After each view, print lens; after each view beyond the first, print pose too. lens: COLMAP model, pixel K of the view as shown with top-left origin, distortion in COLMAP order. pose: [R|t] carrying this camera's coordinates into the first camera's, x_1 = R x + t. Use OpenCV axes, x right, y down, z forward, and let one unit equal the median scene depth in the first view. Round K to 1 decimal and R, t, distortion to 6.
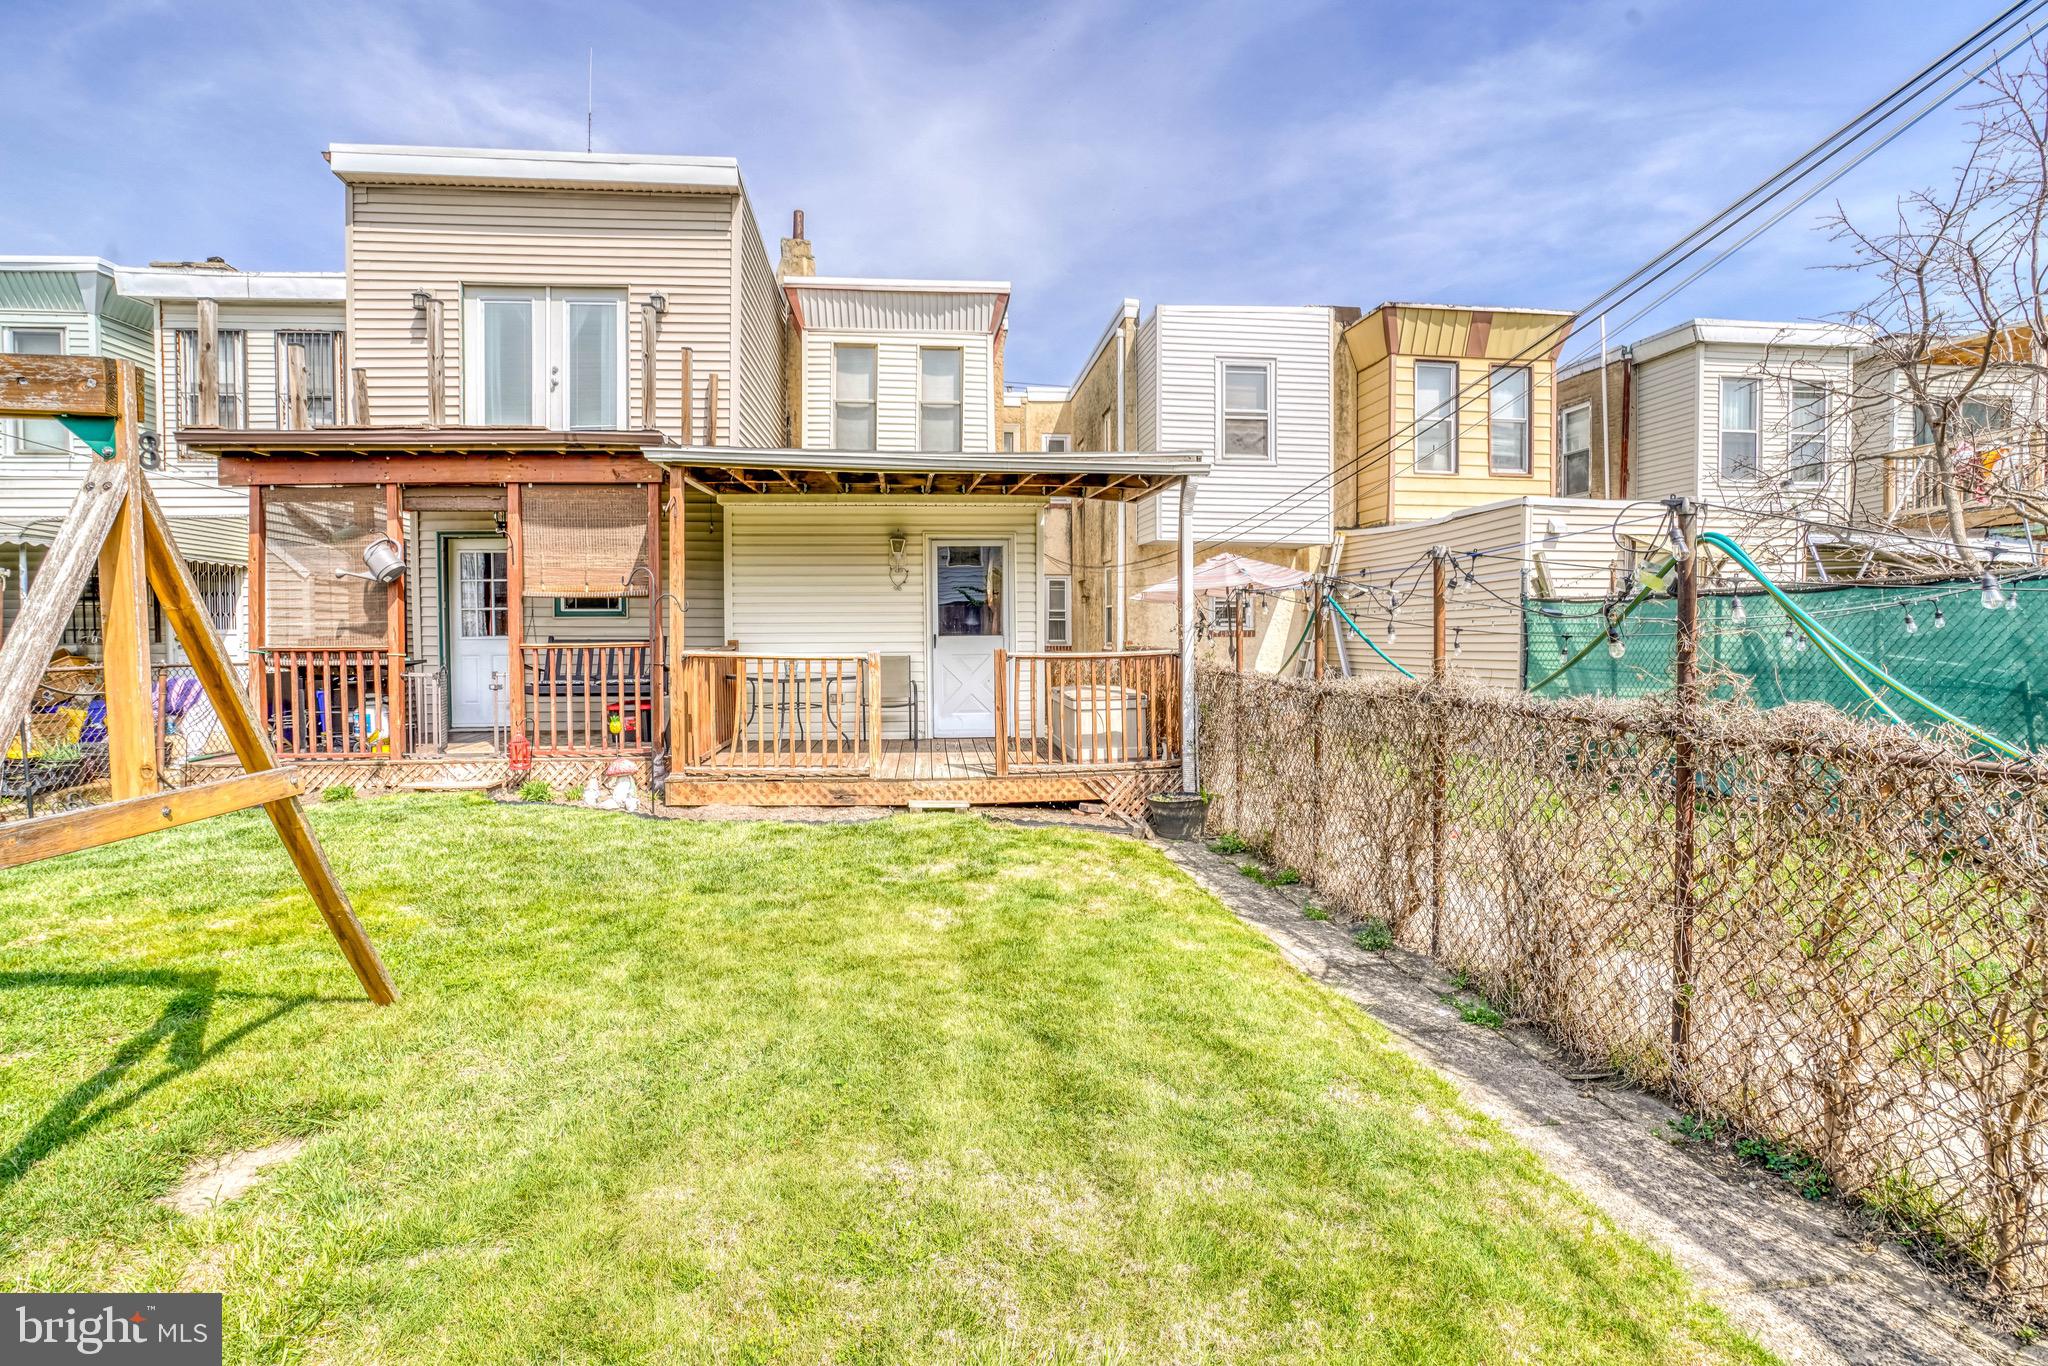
lens RADIAL K [[964.1, 0, 1013.5], [0, 964.1, 667.1], [0, 0, 1]] dist [-0.049906, 0.025649]
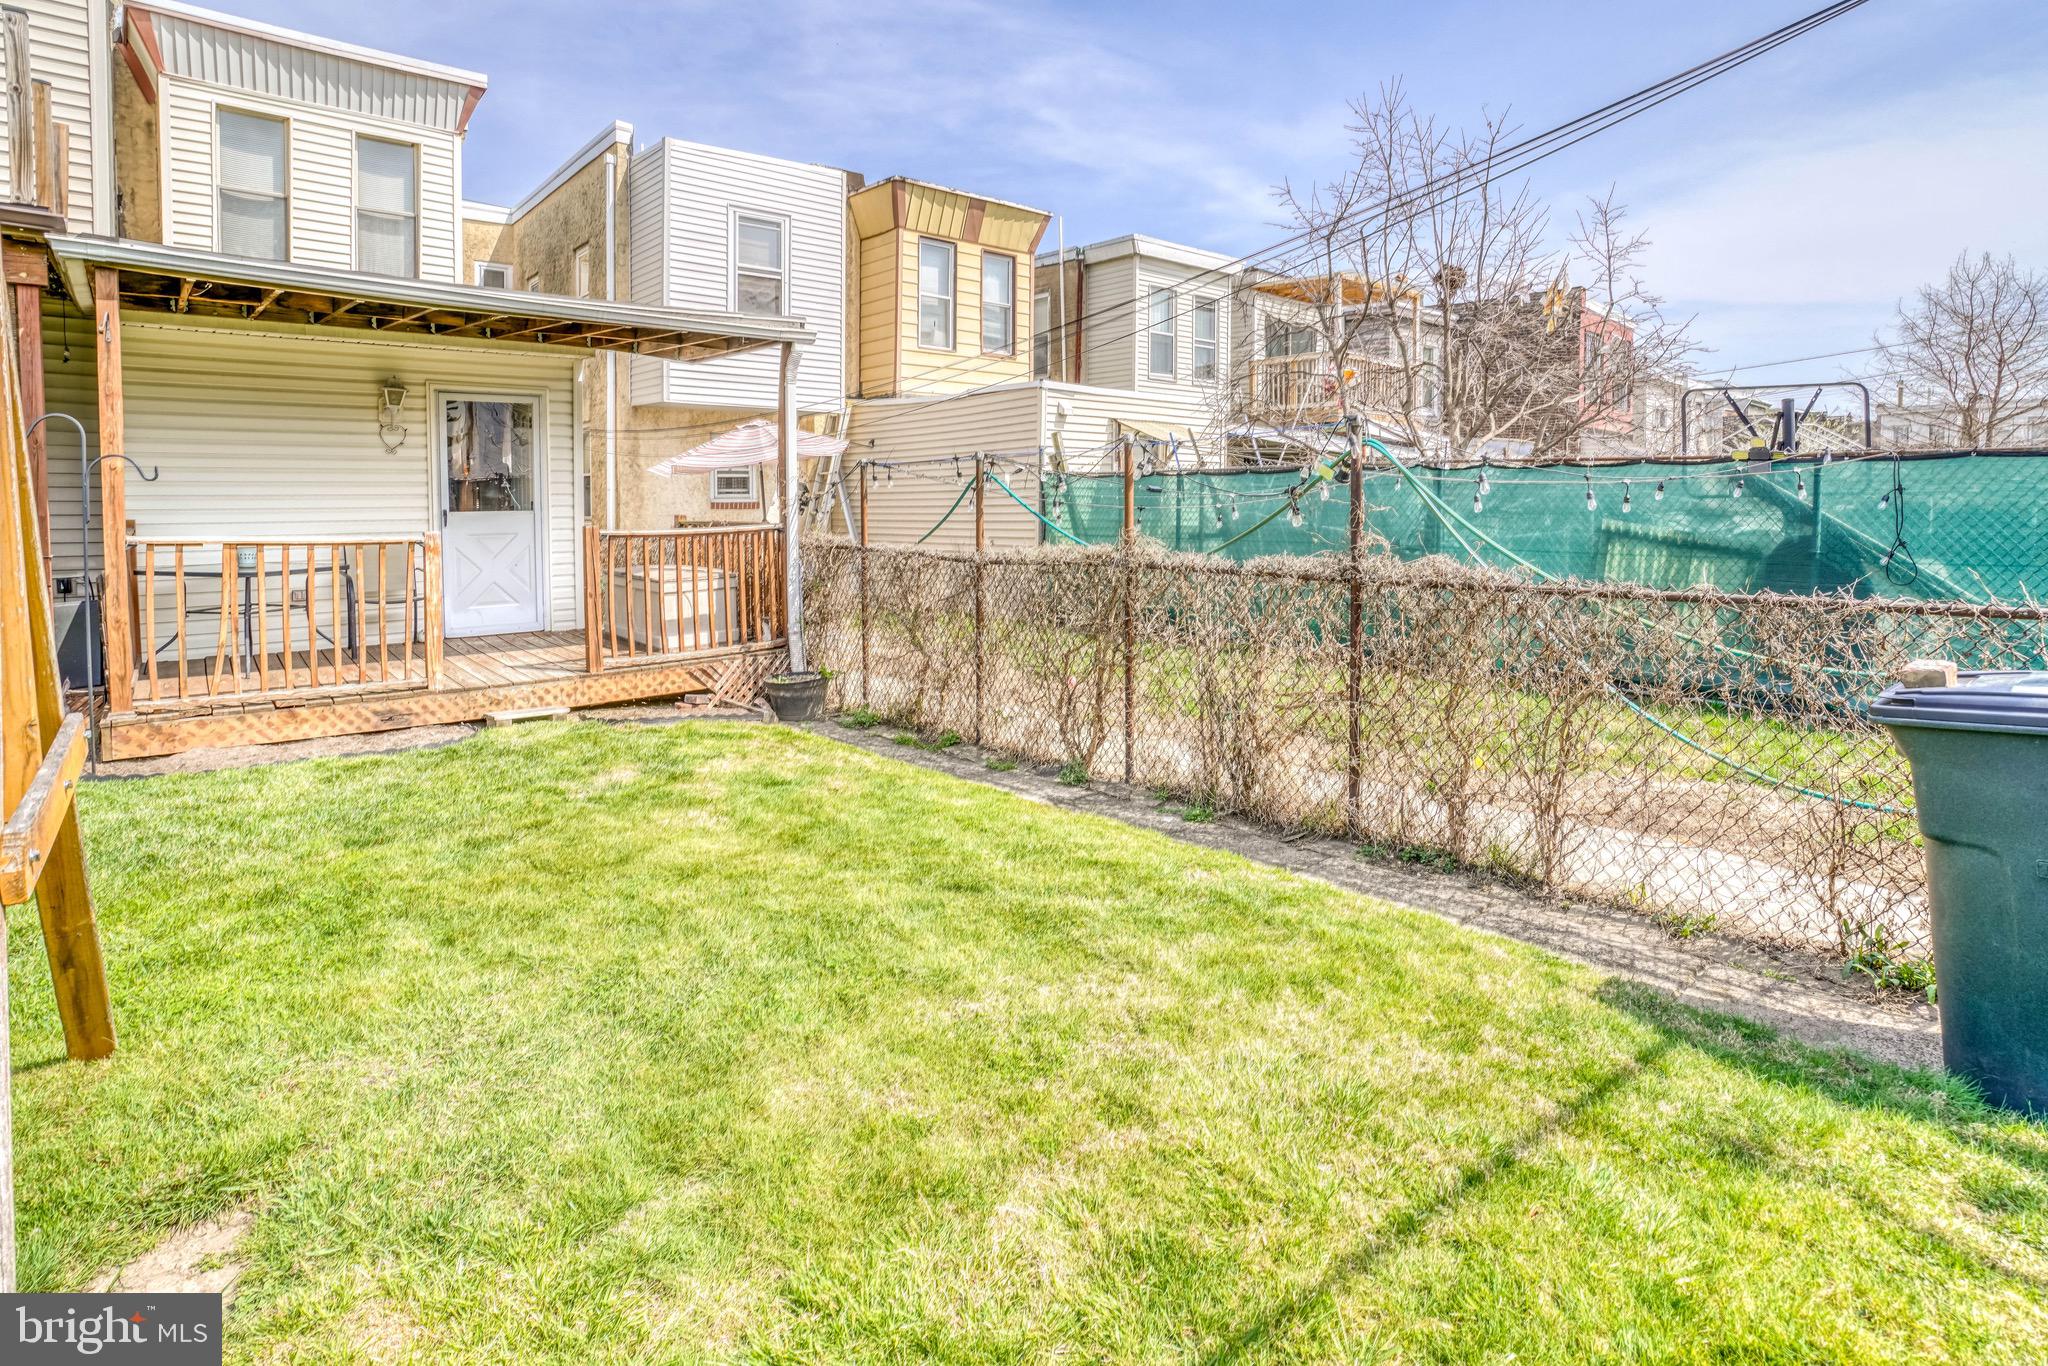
lens RADIAL K [[1062.1, 0, 1055.1], [0, 1062.1, 559.7], [0, 0, 1]] dist [-0.051464, 0.036700]
pose [[0.811810, -0.033482, 0.582961, -0.196104], [0.022813, 0.999411, 0.025632, -0.003444], [-0.583476, -0.007509, 0.812096, -0.008498]]
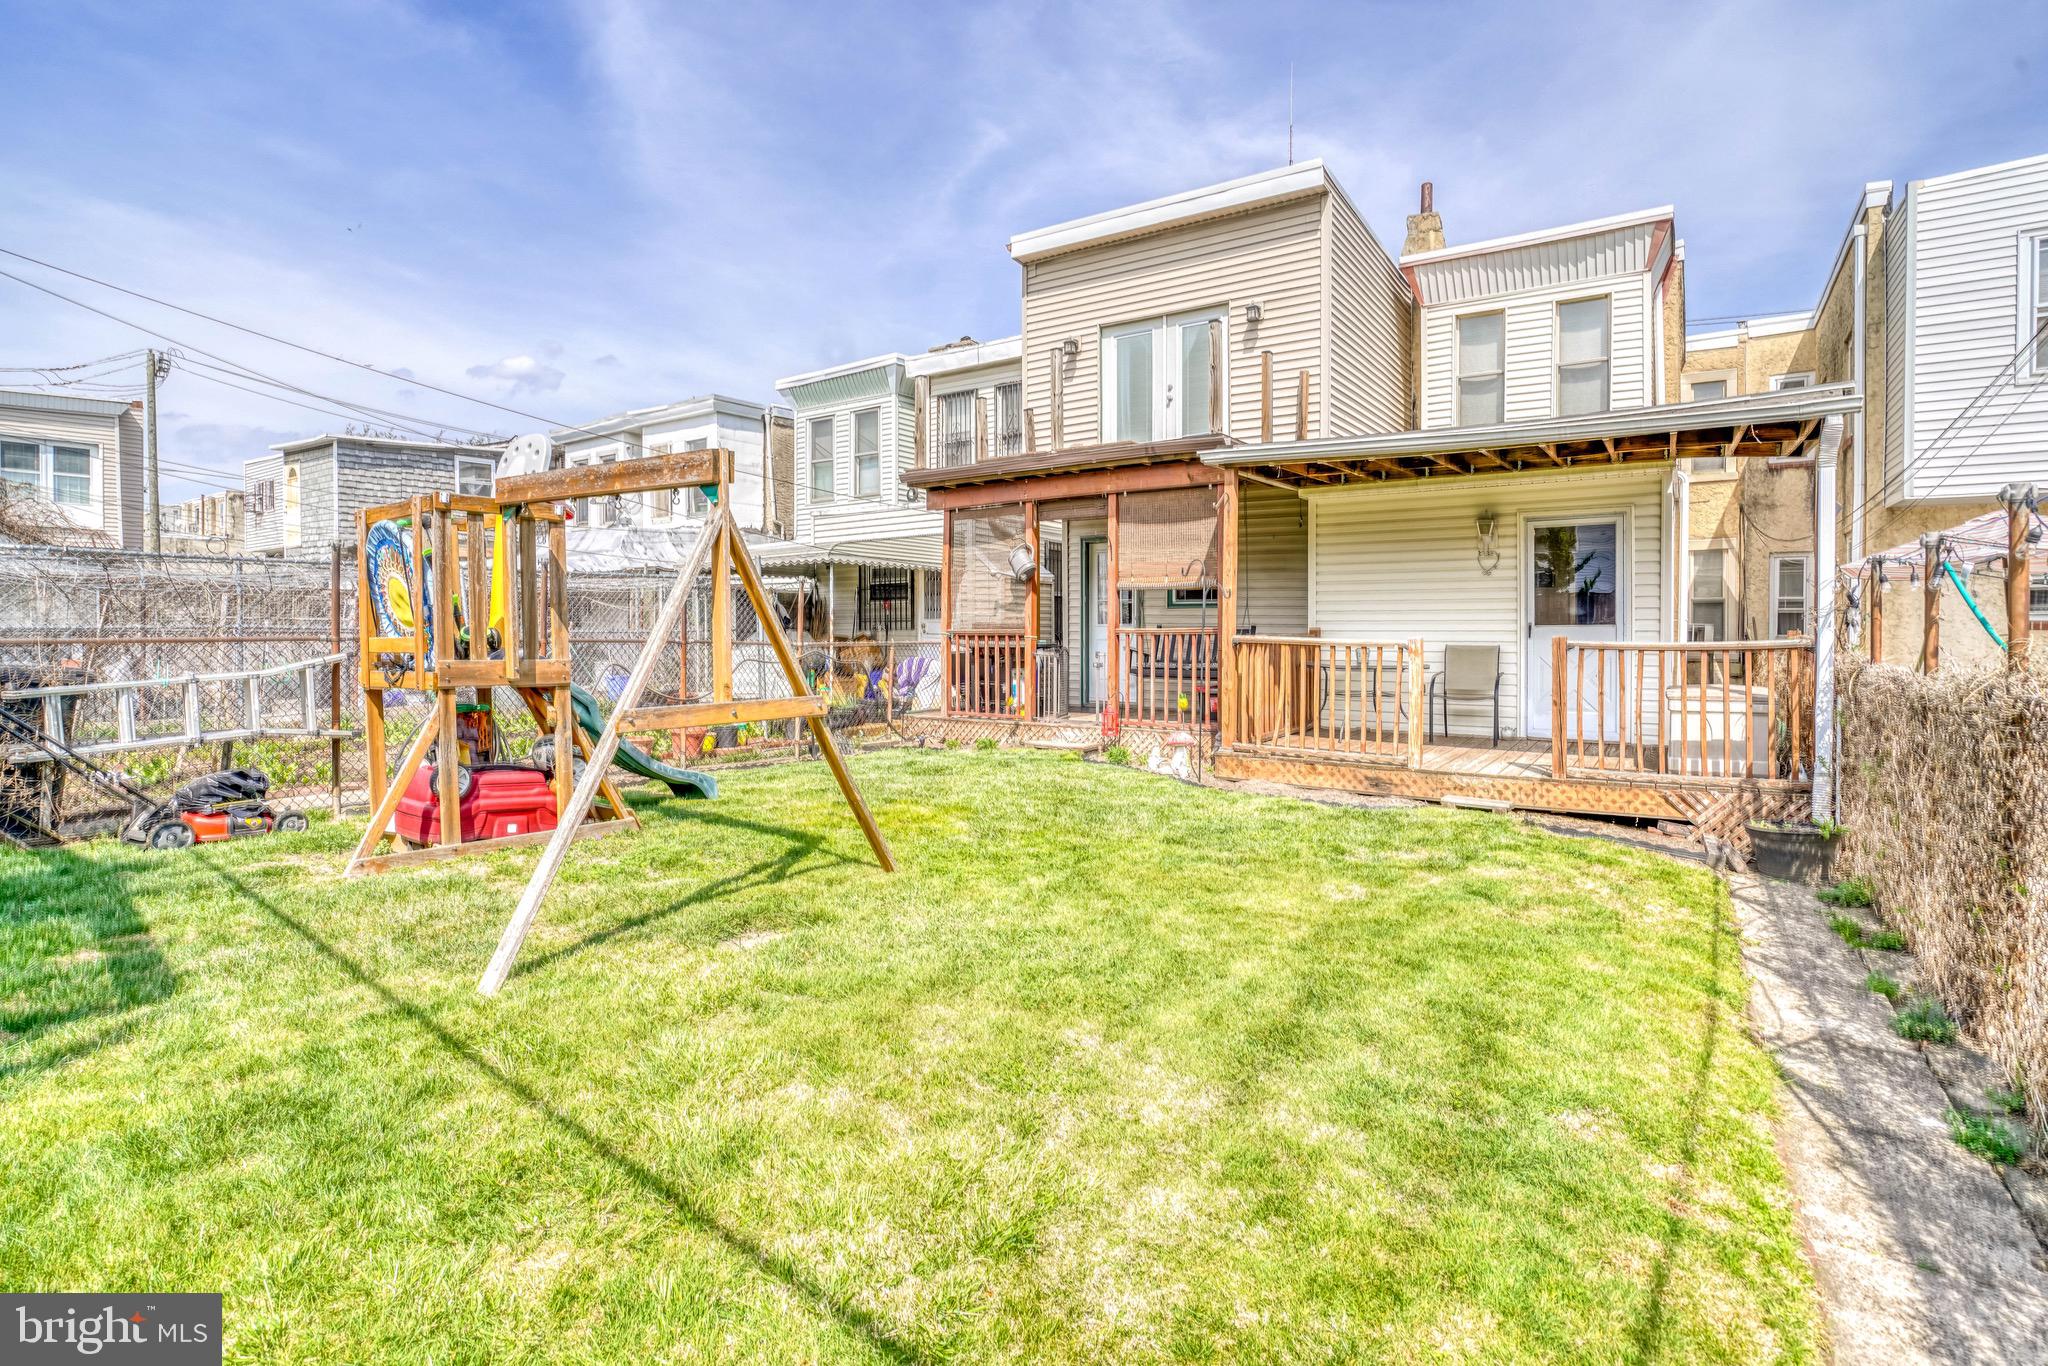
lens RADIAL K [[1008.1, 0, 1057.9], [0, 1008.1, 658.3], [0, 0, 1]] dist [-0.052282, 0.031785]
pose [[0.780337, 0.022034, -0.624971, 0.174080], [-0.025984, 0.999658, 0.002800, 0.008912], [0.624819, 0.014054, 0.780643, -0.009823]]
